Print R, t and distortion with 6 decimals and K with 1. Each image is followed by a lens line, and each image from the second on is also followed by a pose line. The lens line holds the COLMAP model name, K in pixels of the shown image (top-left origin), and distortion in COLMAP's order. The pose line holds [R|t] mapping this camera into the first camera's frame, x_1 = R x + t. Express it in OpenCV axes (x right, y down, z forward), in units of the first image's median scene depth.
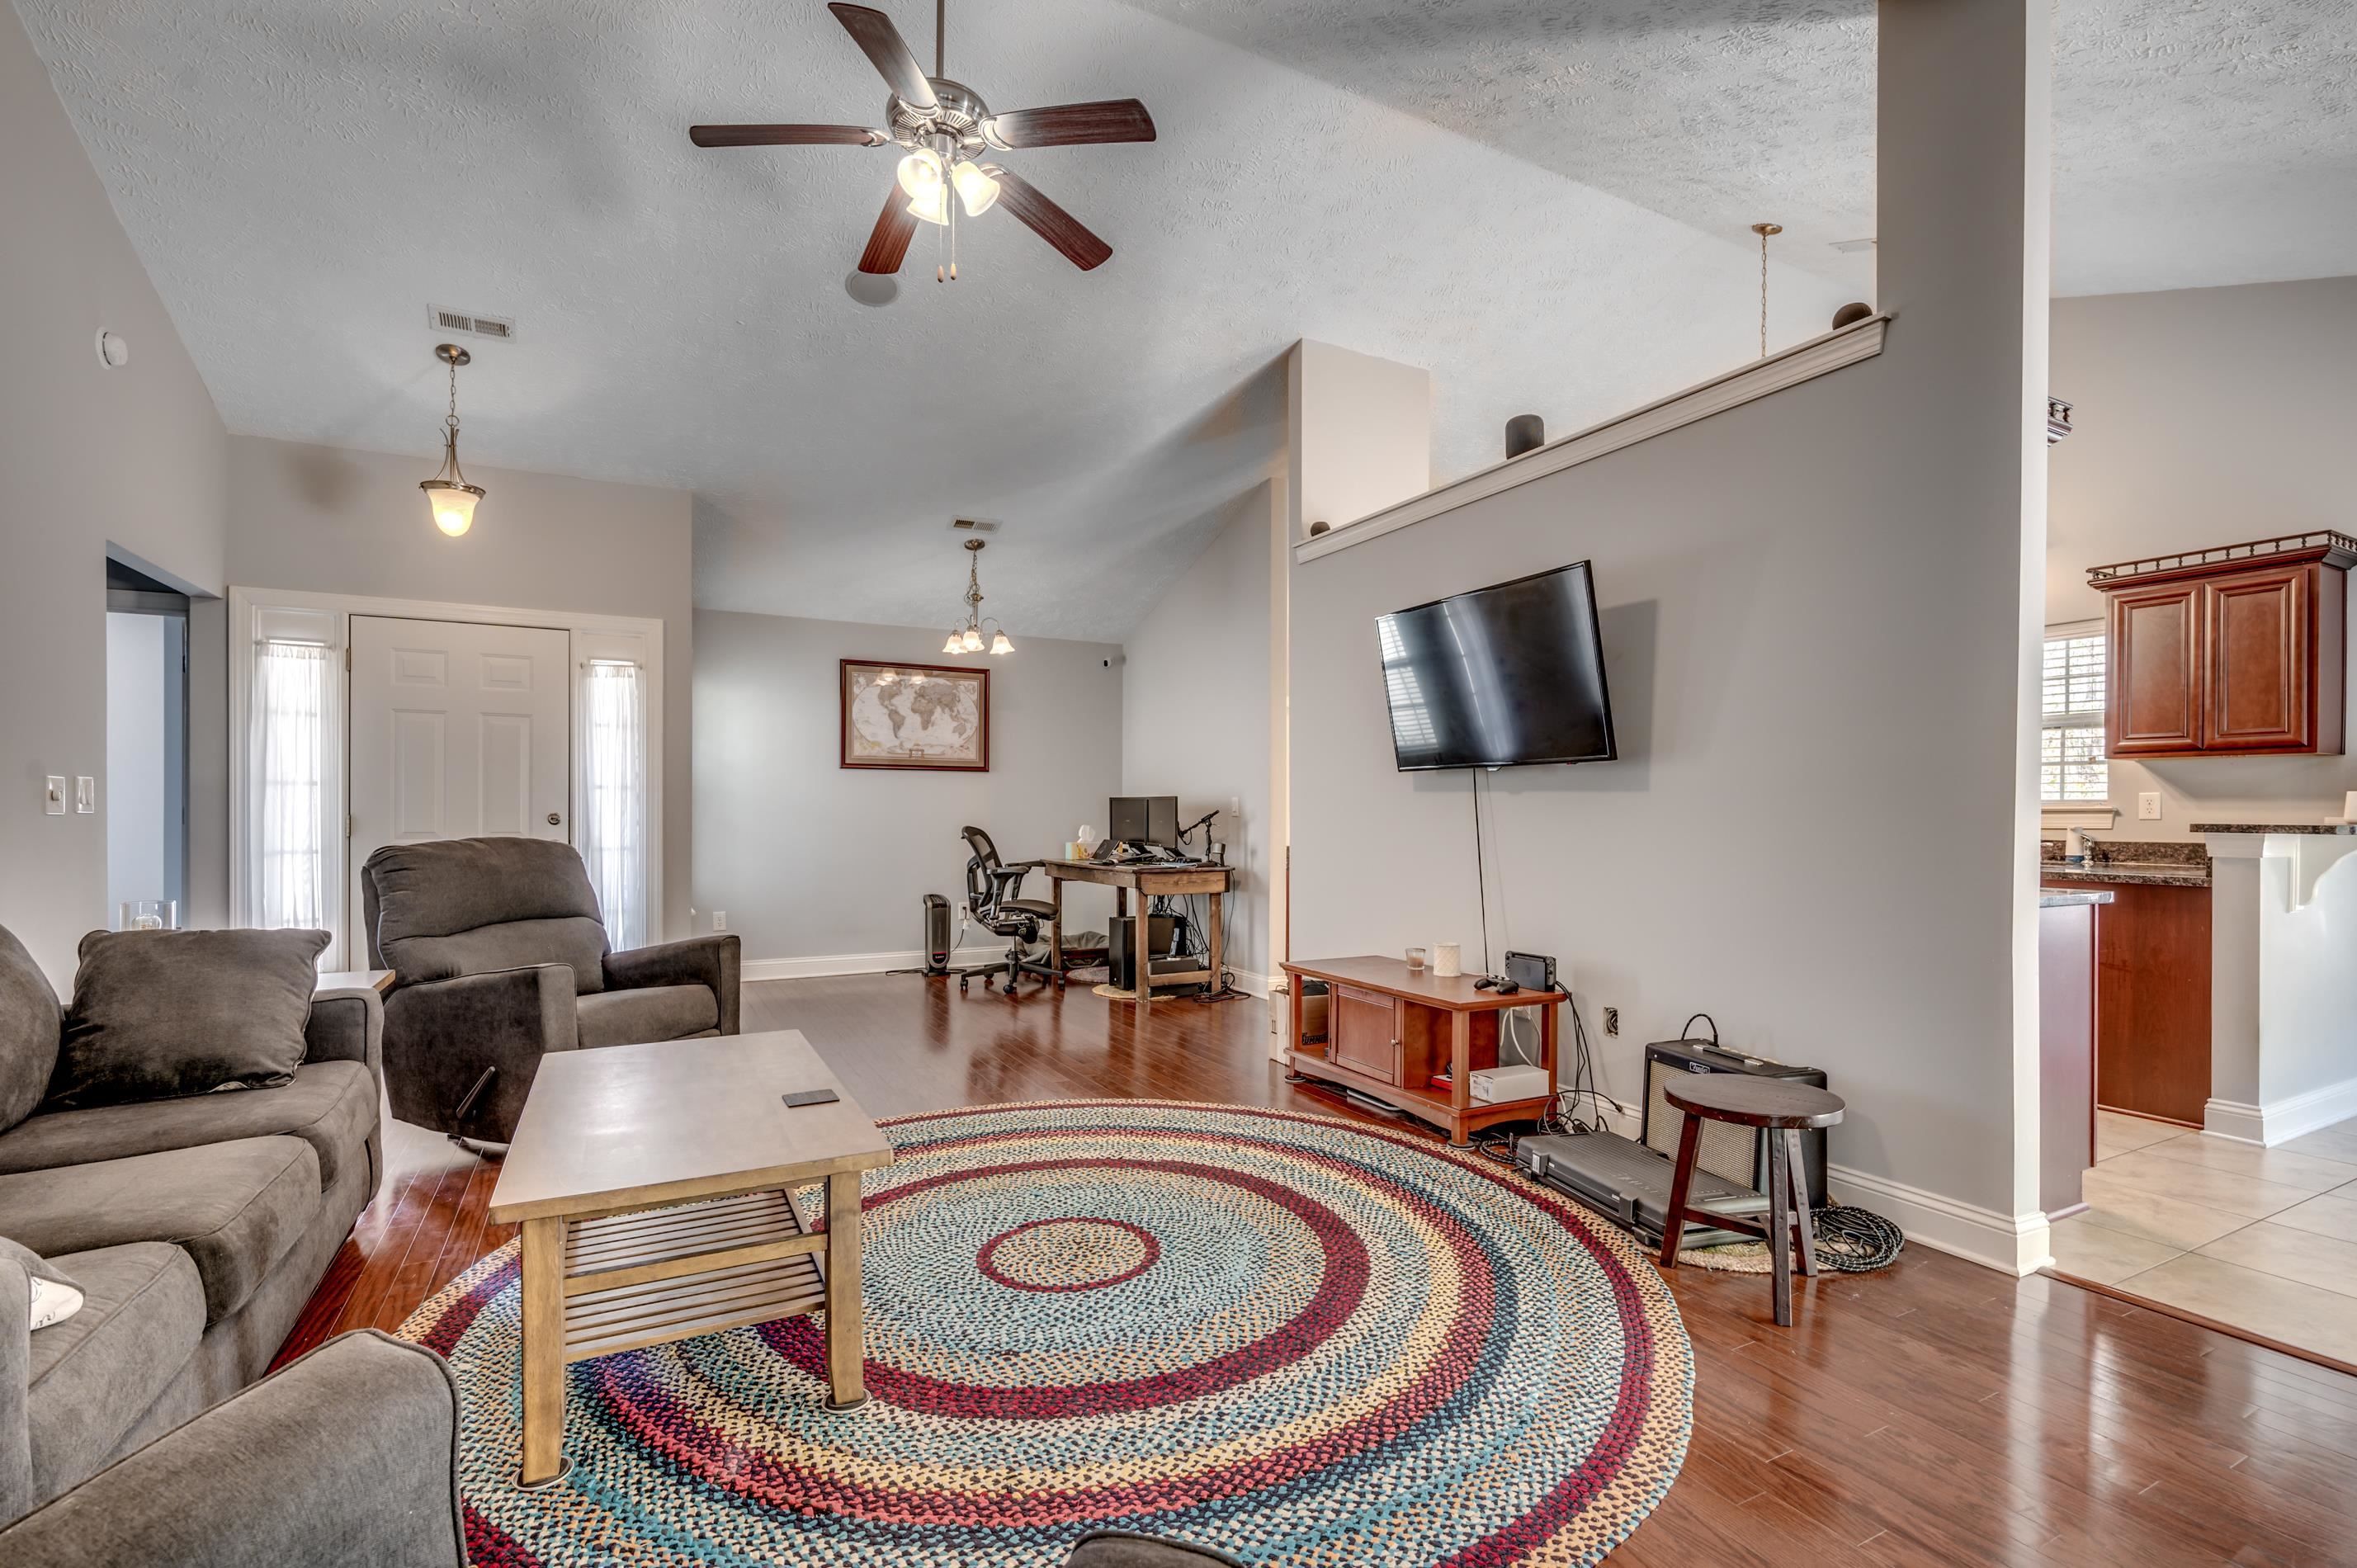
lens RADIAL K [[1076.7, 0, 1190.1], [0, 1076.7, 816.3], [0, 0, 1]] dist [-0.000680, -0.000268]
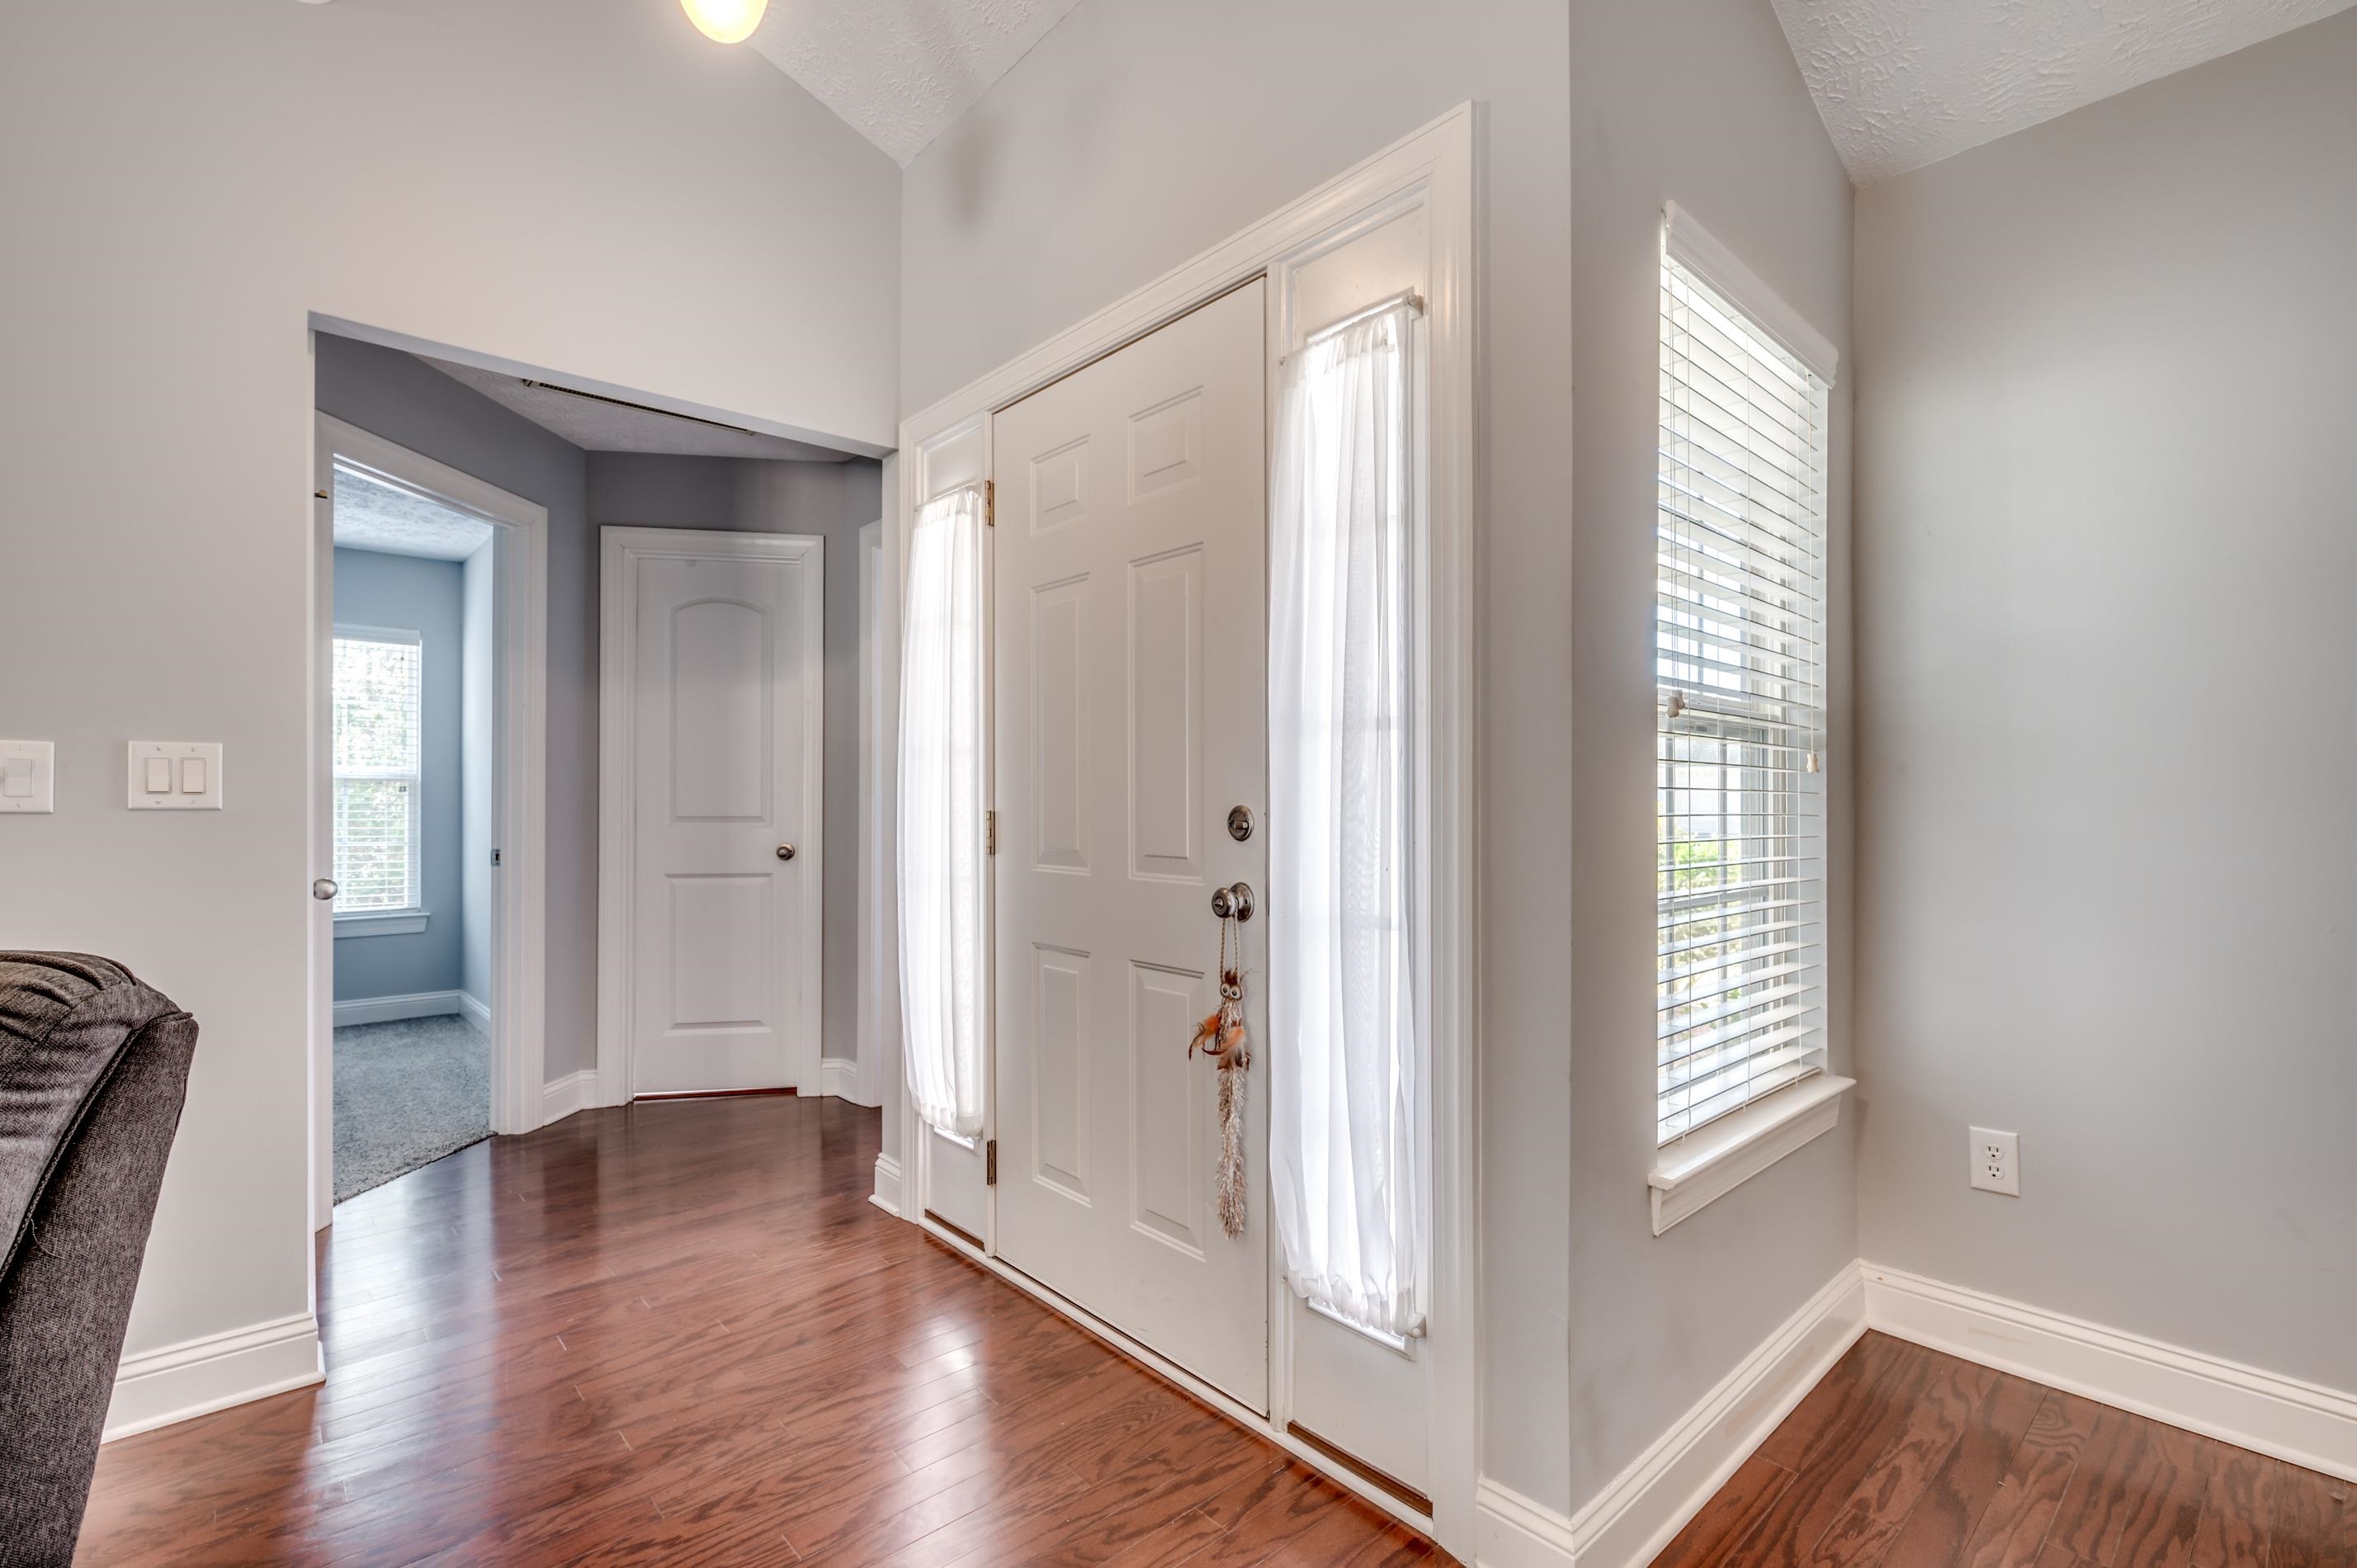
lens RADIAL K [[1055.5, 0, 1185.5], [0, 1055.5, 805.8], [0, 0, 1]] dist [0.001984, -0.000037]
pose [[0.247340, -0.002021, -0.968927, -0.277763], [-0.001357, 0.999996, -0.002432, -0.002458], [0.968928, 0.001917, 0.247337, 0.963567]]
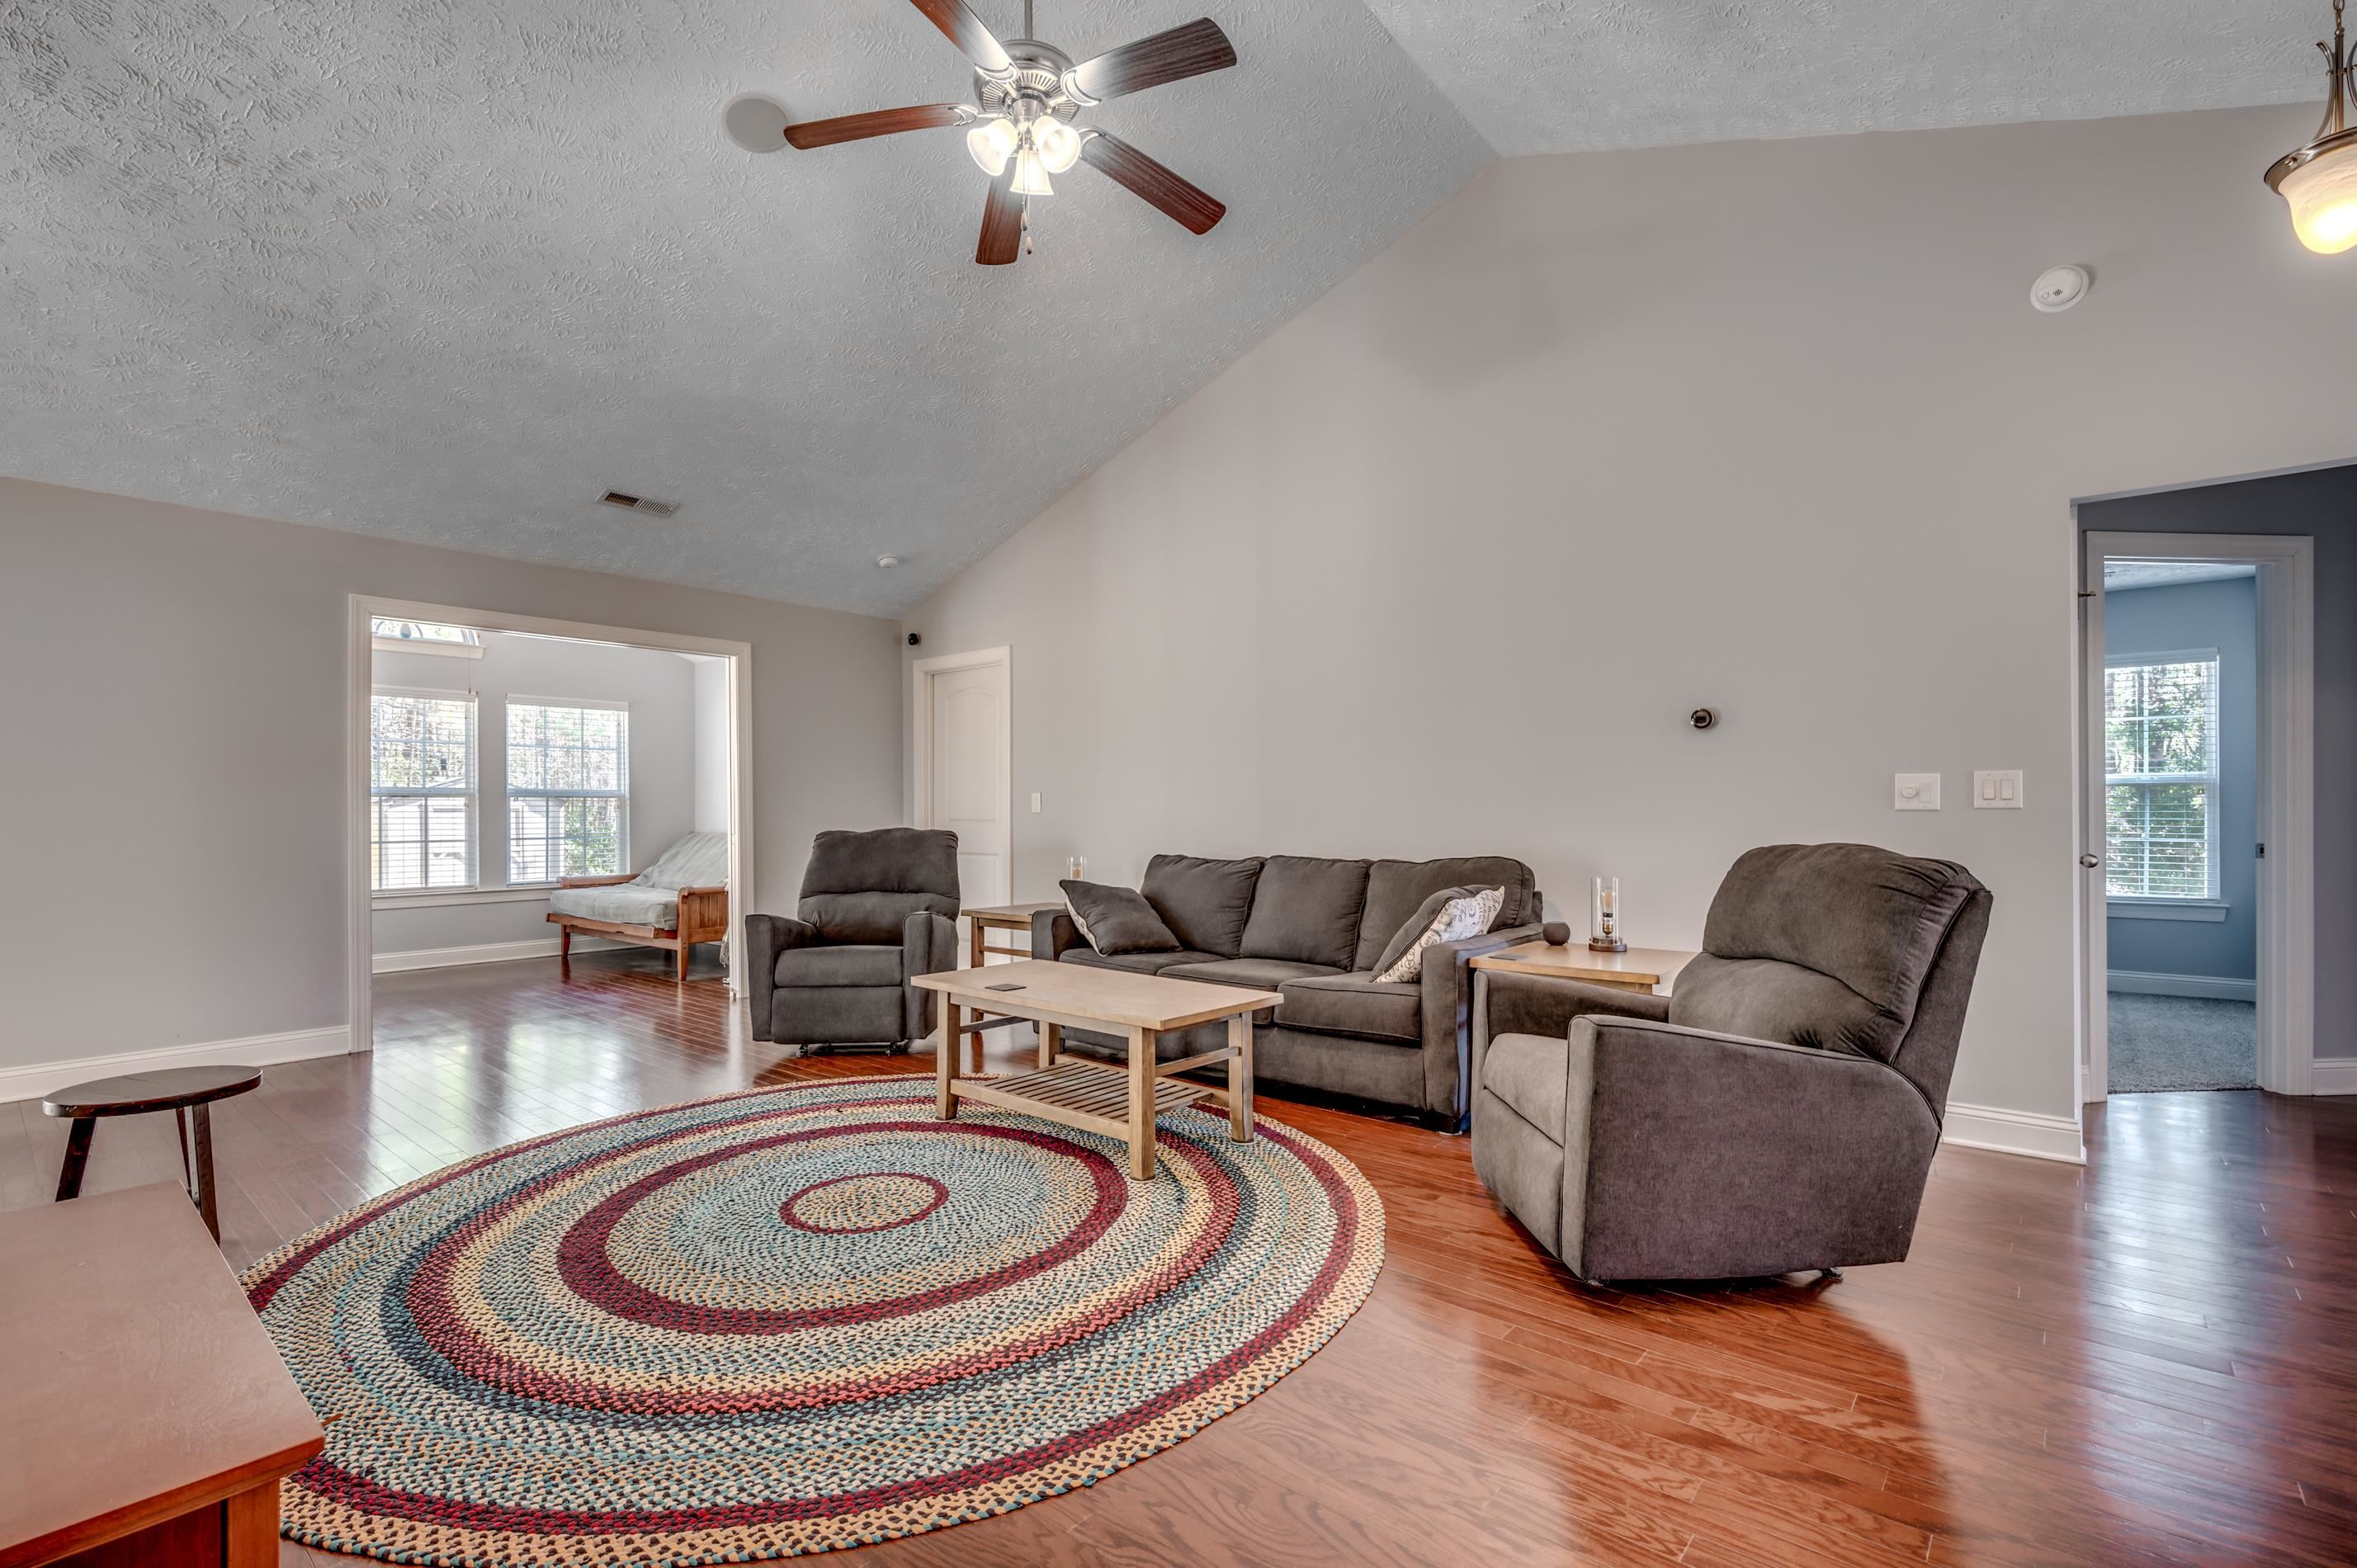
lens RADIAL K [[1055.5, 0, 1185.5], [0, 1055.5, 805.8], [0, 0, 1]] dist [0.001984, -0.000037]
pose [[-0.927209, 0.000249, -0.374545, -0.004439], [0.002528, 0.999981, -0.005594, -0.000857], [0.374536, -0.006134, -0.927192, 1.135845]]
